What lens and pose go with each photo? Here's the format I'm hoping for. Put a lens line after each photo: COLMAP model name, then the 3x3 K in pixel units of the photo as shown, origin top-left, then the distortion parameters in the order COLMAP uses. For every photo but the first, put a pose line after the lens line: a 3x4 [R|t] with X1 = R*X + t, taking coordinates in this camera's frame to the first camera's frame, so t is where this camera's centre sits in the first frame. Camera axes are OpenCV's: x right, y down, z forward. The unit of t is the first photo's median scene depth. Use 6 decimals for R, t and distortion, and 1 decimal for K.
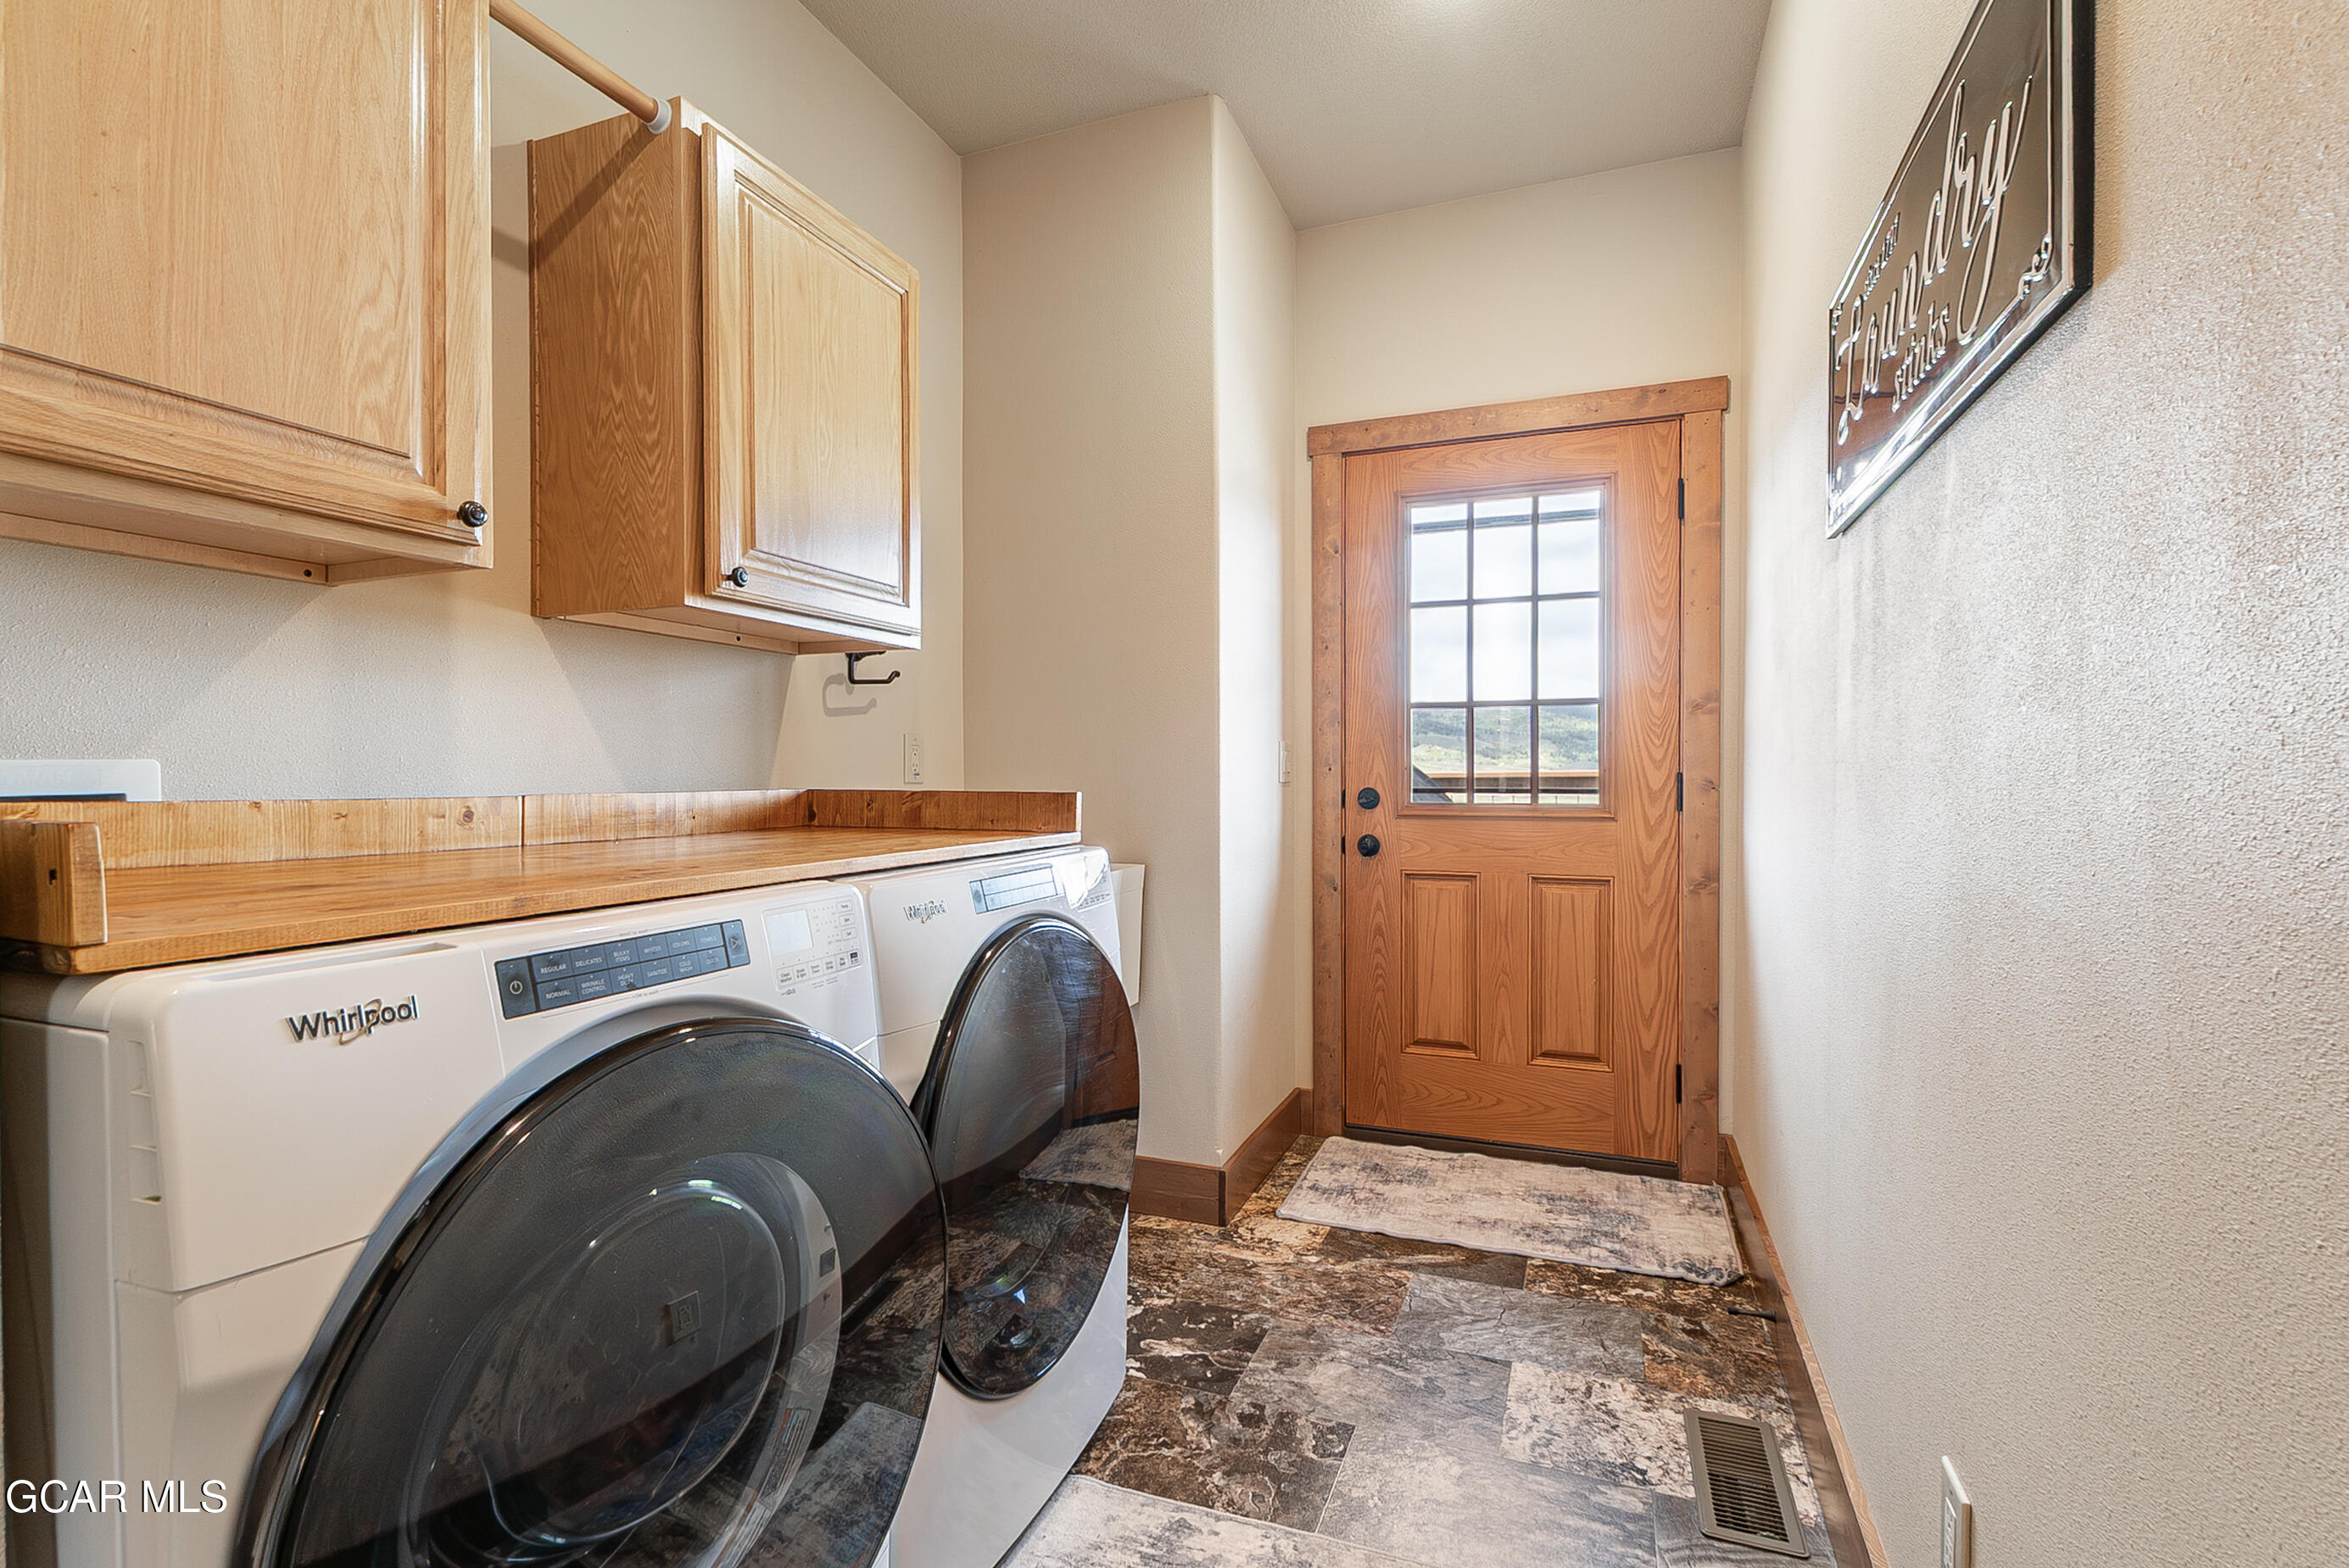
lens RADIAL K [[1064.0, 0, 1139.3], [0, 1064.0, 785.8], [0, 0, 1]] dist [-0.001262, 0.000122]
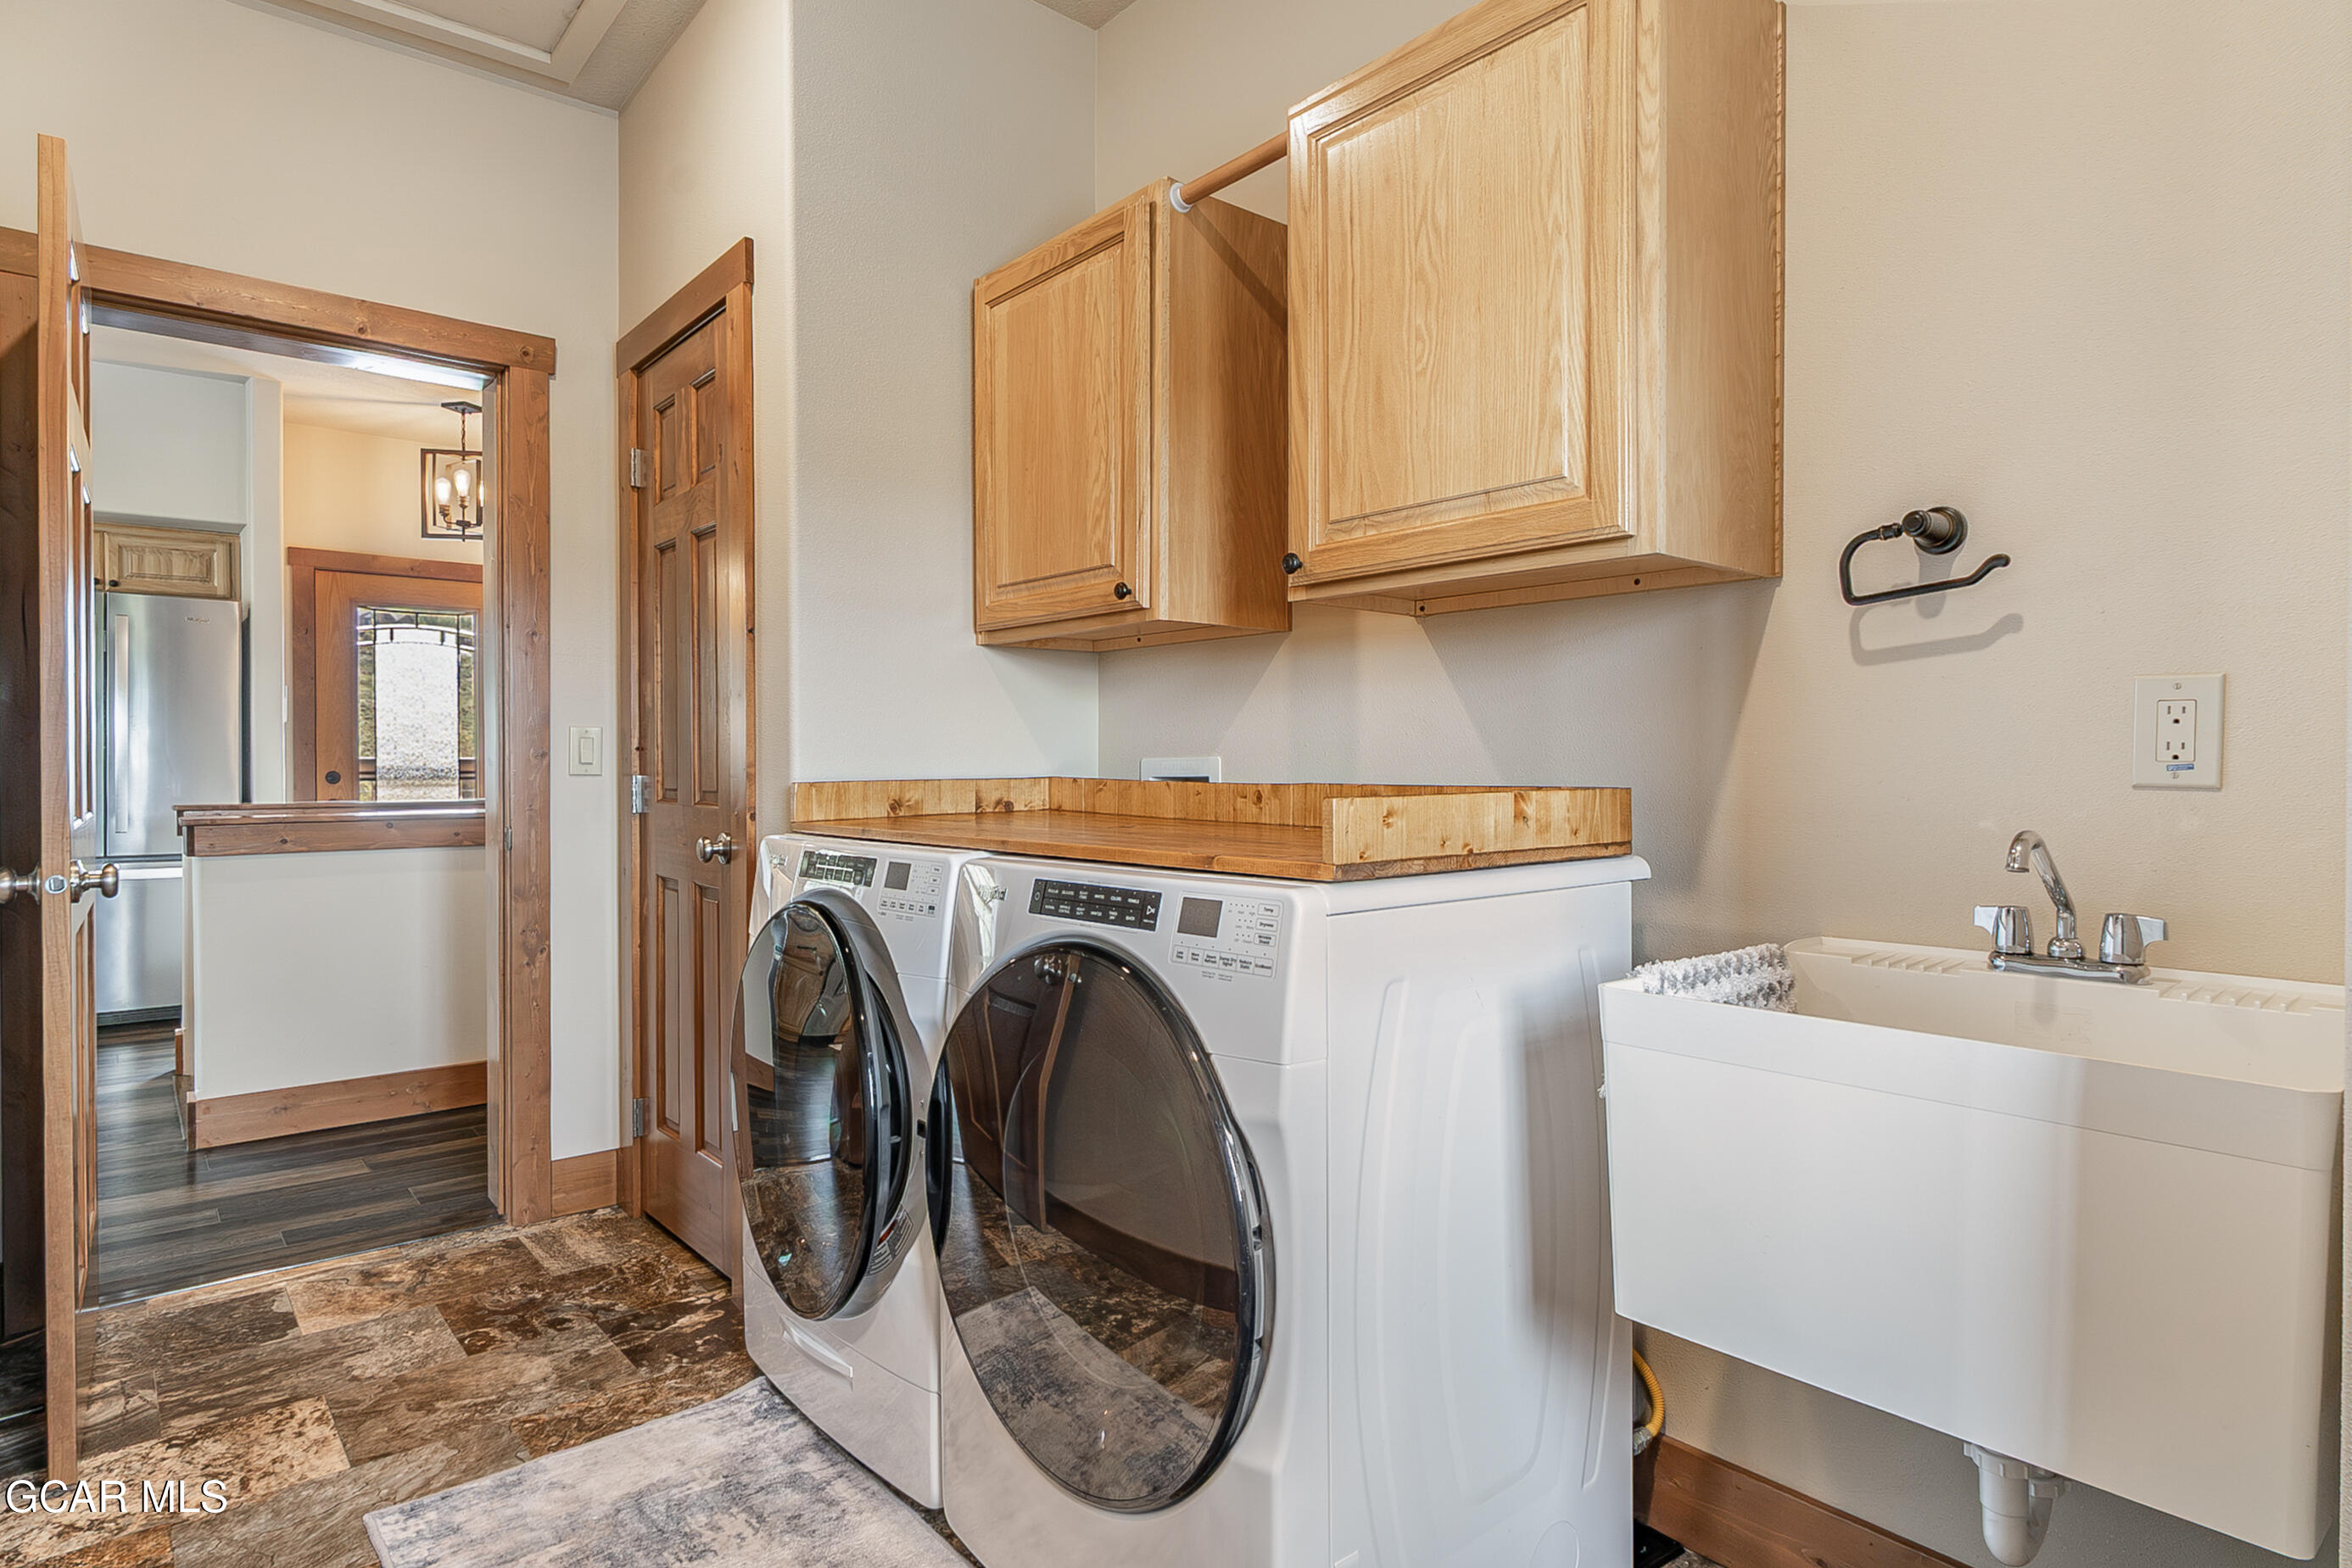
lens RADIAL K [[1260.5, 0, 1176.7], [0, 1260.5, 763.9], [0, 0, 1]] dist [-0.002573, 0.000515]
pose [[-0.432150, 0.003403, -0.901796, 0.979855], [-0.010150, 0.999911, 0.008637, -0.033990], [0.901745, 0.012885, -0.432077, 2.042878]]
